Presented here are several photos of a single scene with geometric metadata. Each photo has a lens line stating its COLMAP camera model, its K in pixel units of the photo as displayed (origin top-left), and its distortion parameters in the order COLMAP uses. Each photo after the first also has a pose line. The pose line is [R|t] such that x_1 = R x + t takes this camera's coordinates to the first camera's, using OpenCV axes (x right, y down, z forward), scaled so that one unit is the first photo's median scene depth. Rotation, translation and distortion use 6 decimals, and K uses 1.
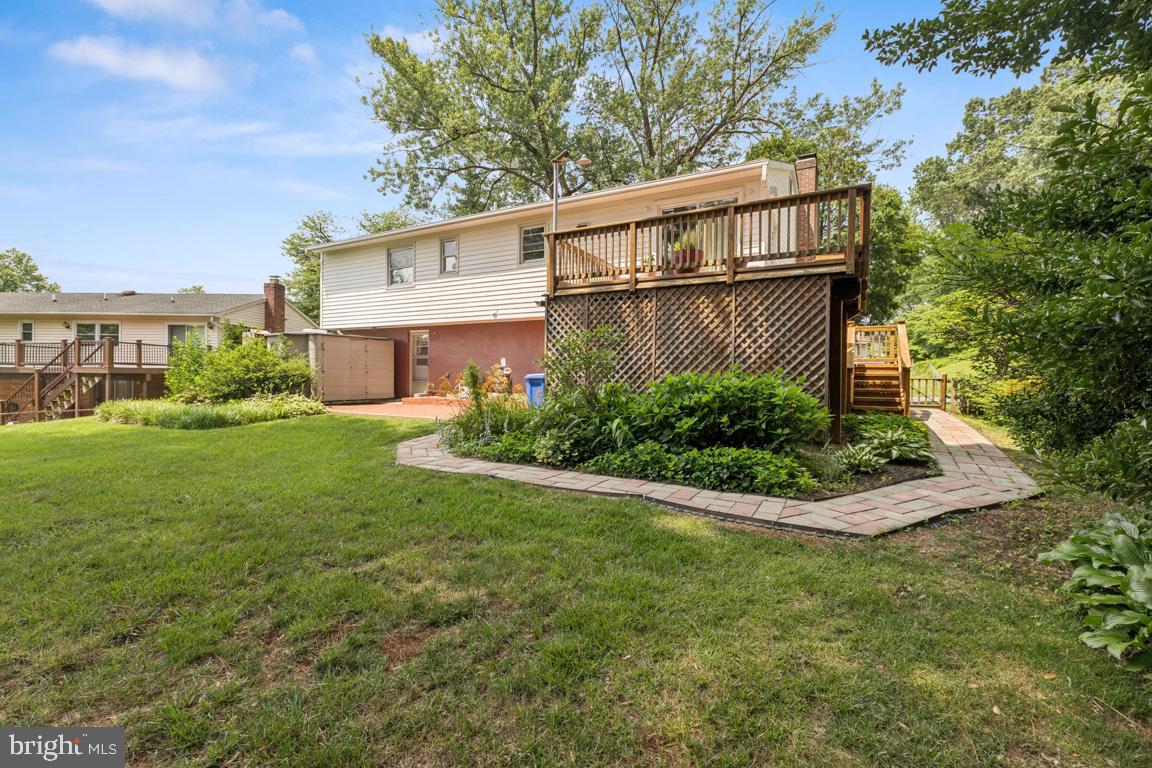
lens RADIAL K [[507.8, 0, 574.2], [0, 507.8, 379.6], [0, 0, 1]] dist [0.009816, -0.000185]
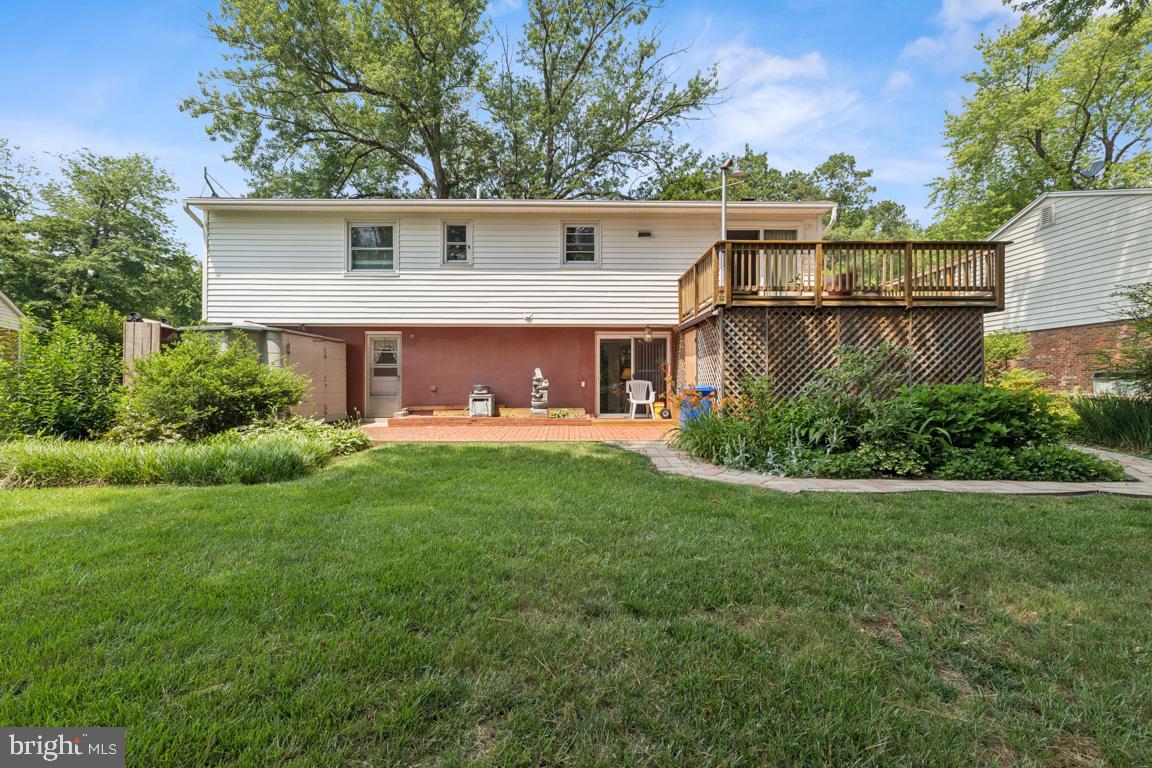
lens RADIAL K [[507.8, 0, 576.4], [0, 507.8, 385.0], [0, 0, 1]] dist [0.009816, -0.000185]
pose [[0.861741, -0.006020, 0.507312, -0.911097], [0.011698, 0.999900, -0.008005, -0.011063], [-0.507213, 0.012833, 0.861725, 0.363093]]
